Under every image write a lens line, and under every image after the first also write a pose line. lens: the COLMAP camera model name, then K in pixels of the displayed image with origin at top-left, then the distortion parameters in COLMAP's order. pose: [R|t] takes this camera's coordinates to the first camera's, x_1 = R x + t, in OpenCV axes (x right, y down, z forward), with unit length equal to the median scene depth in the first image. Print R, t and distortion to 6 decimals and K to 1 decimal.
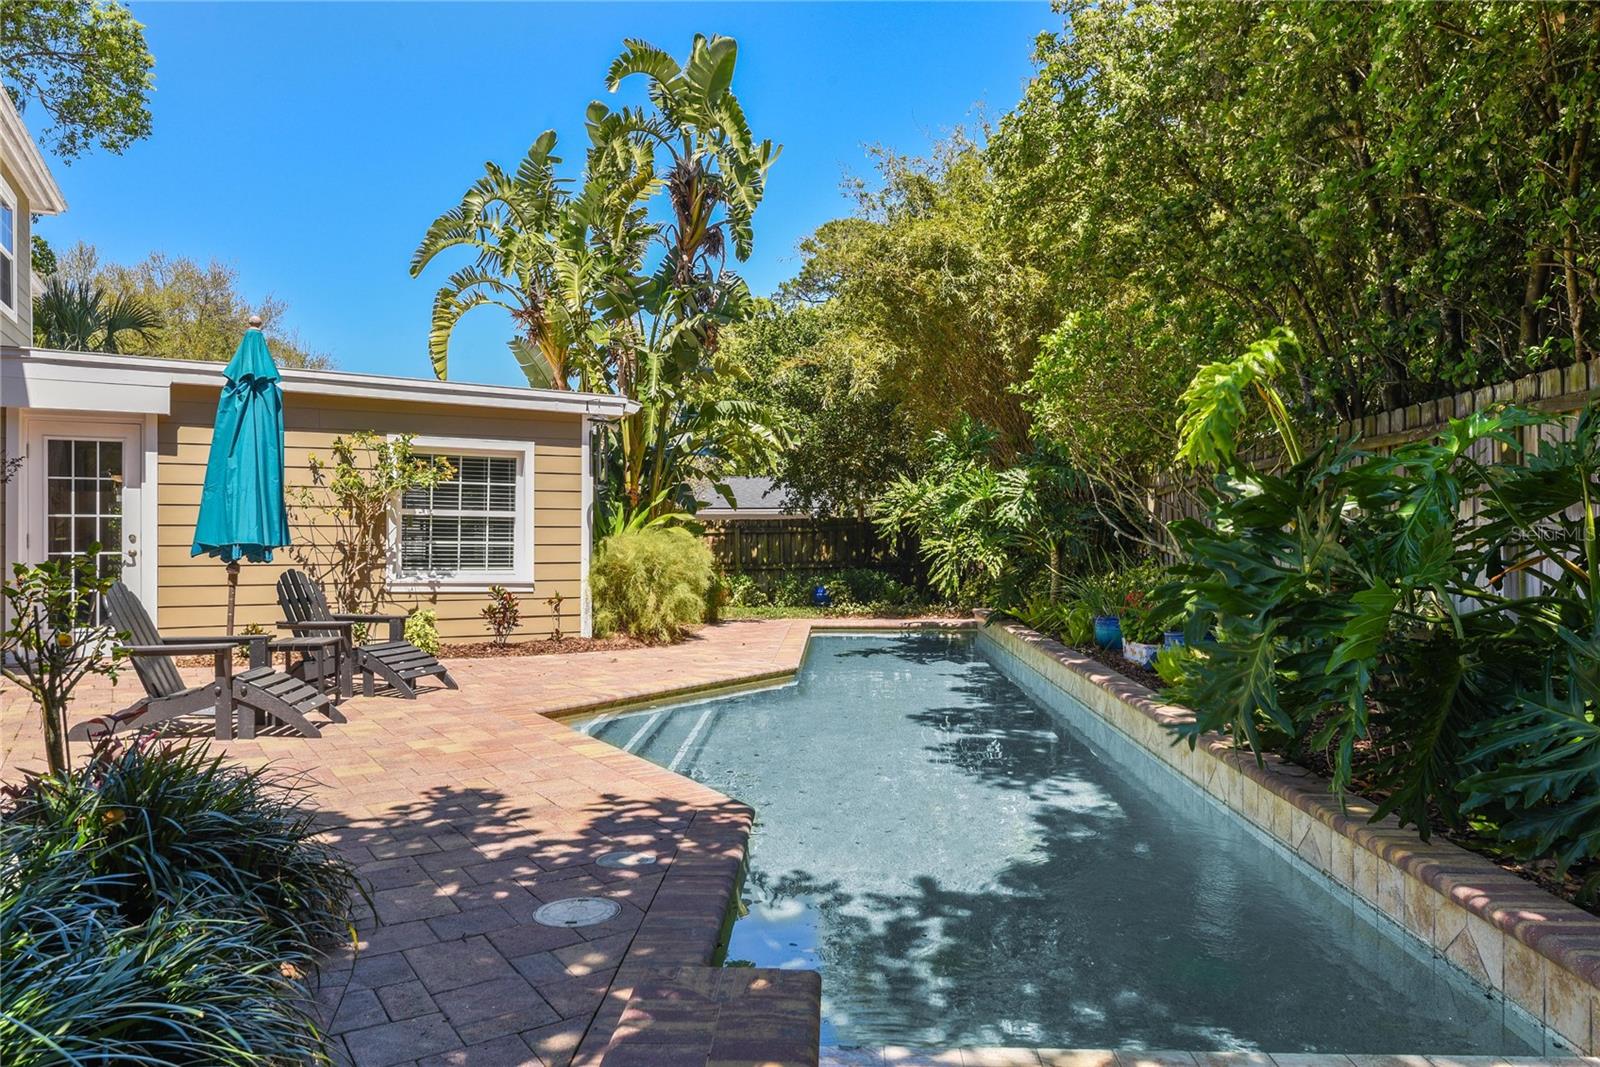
lens RADIAL K [[1092.5, 0, 801.9], [0, 1092.5, 556.4], [0, 0, 1]] dist [0.040301, -0.052890]
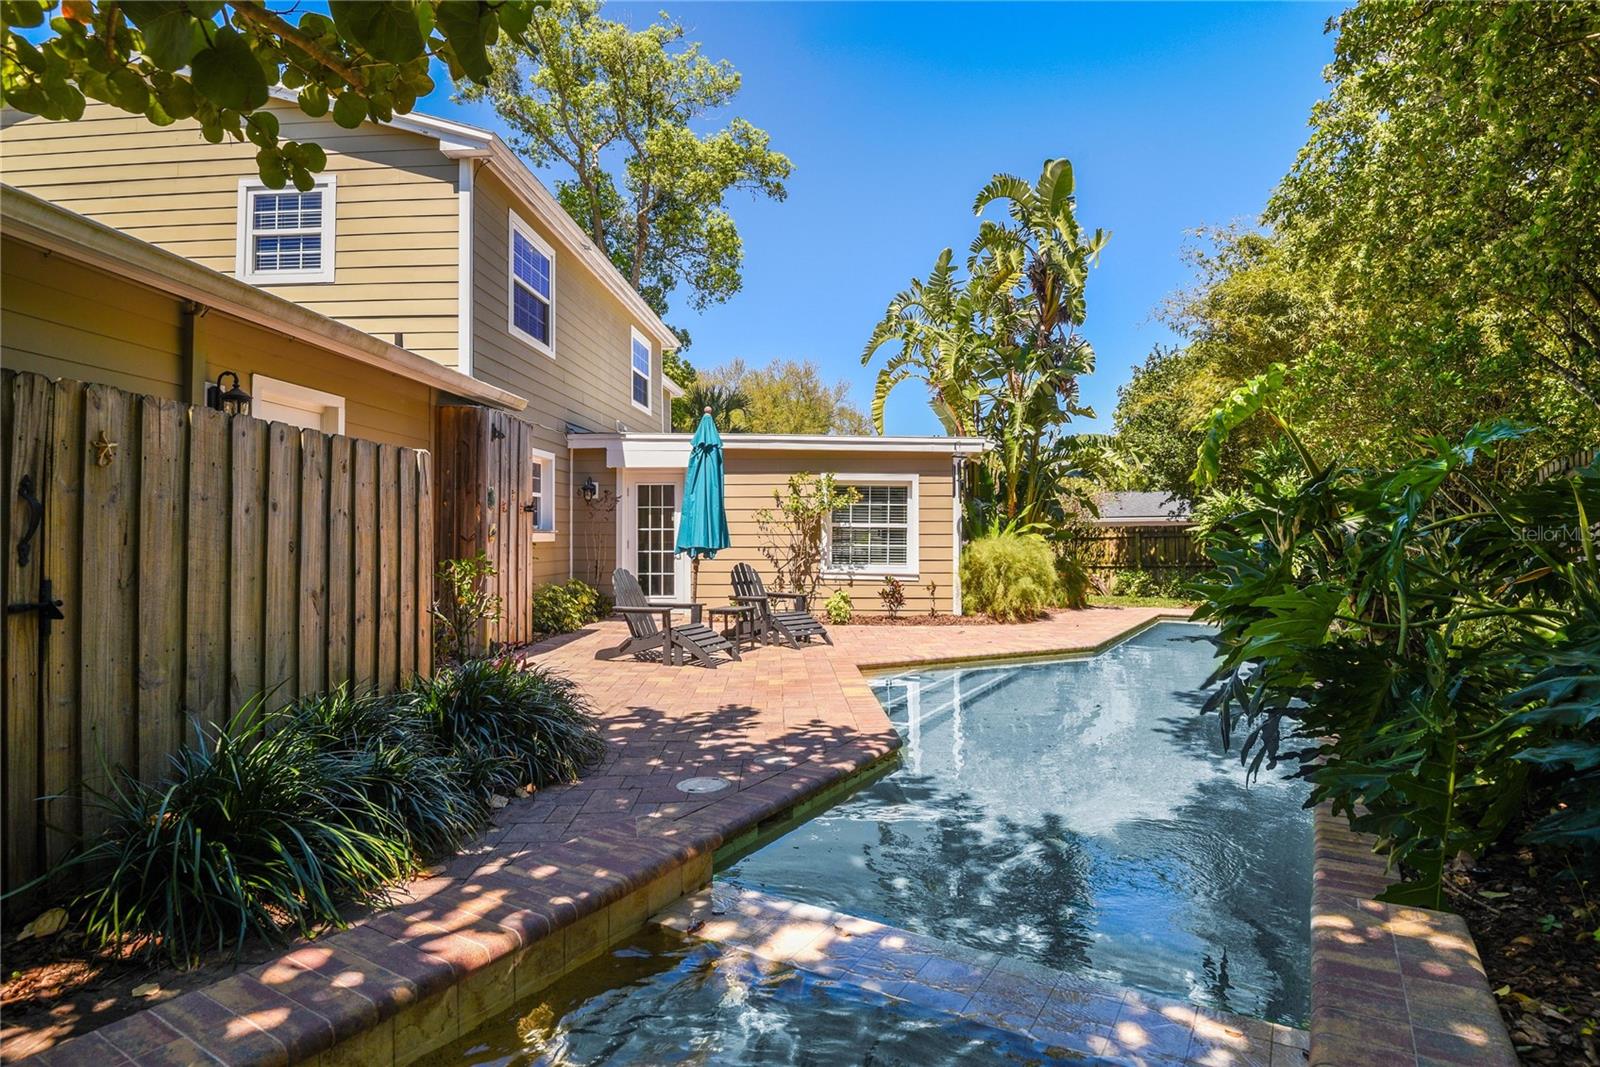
lens RADIAL K [[819.1, 0, 803.5], [0, 819.1, 540.6], [0, 0, 1]] dist [0.020125, -0.035952]
pose [[0.872667, 0.000168, -0.488316, 0.140648], [-0.007855, 0.999875, -0.013694, -0.003514], [0.488253, 0.015786, 0.872559, 0.010403]]
